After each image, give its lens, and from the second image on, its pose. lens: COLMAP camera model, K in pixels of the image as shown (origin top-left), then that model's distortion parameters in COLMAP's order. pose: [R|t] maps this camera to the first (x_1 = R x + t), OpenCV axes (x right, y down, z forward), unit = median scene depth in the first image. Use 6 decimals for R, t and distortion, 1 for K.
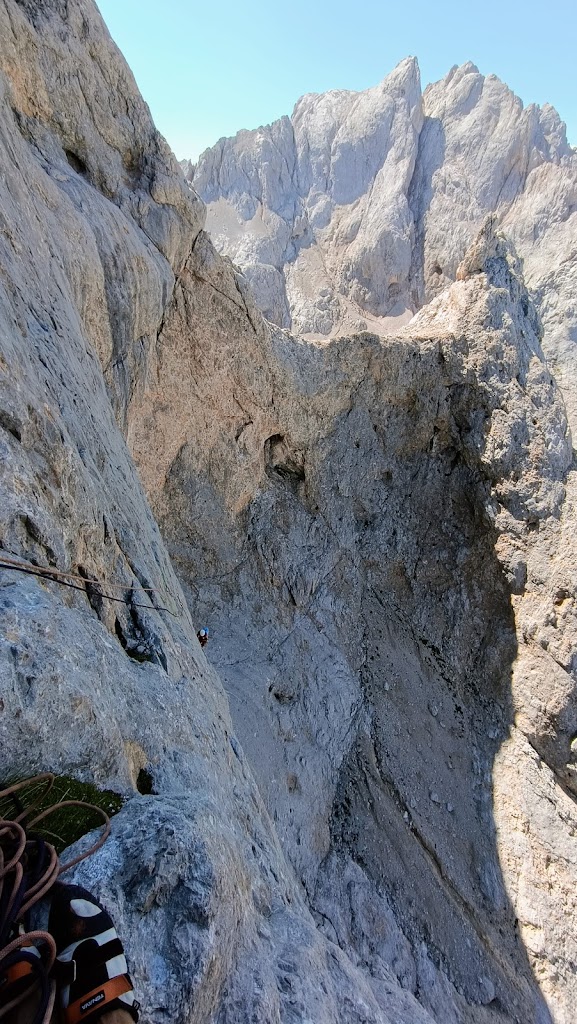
lens RADIAL K [[466.0, 0, 287.0], [0, 466.0, 511.5], [0, 0, 1]] dist [-0.008787, 0.003579]
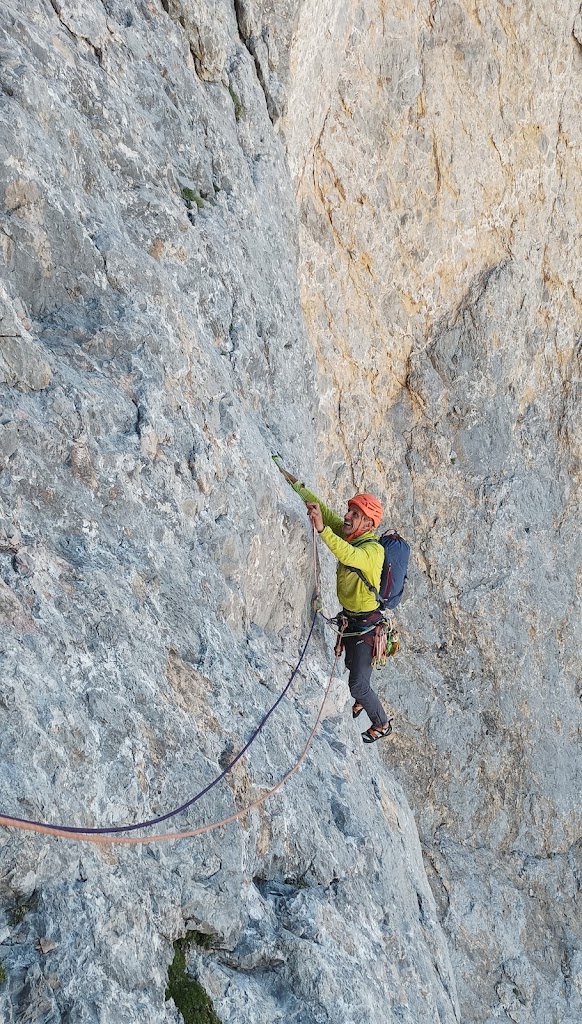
lens RADIAL K [[1244.3, 0, 291.5], [0, 1244.3, 512.1], [0, 0, 1]] dist [-0.013704, 0.000000]
pose [[0.949573, 0.152562, -0.273926, -0.283473], [-0.196390, 0.970435, -0.140313, 0.208961], [0.244421, 0.187034, 0.951460, 0.859191]]
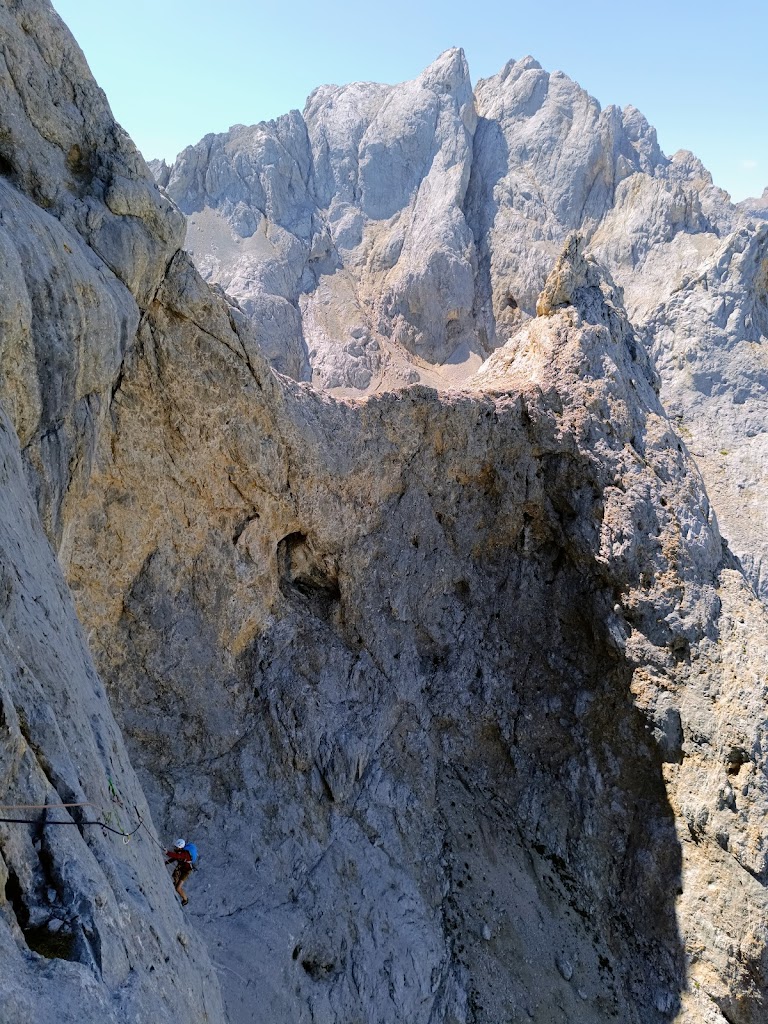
lens RADIAL K [[691.0, 0, 384.7], [0, 691.0, 508.7], [0, 0, 1]] dist [0.023031, -0.006025]
pose [[0.993813, -0.030968, 0.106664, 0.000394], [0.051064, 0.980225, -0.191185, -0.002902], [-0.098634, 0.195449, 0.975741, 0.014966]]
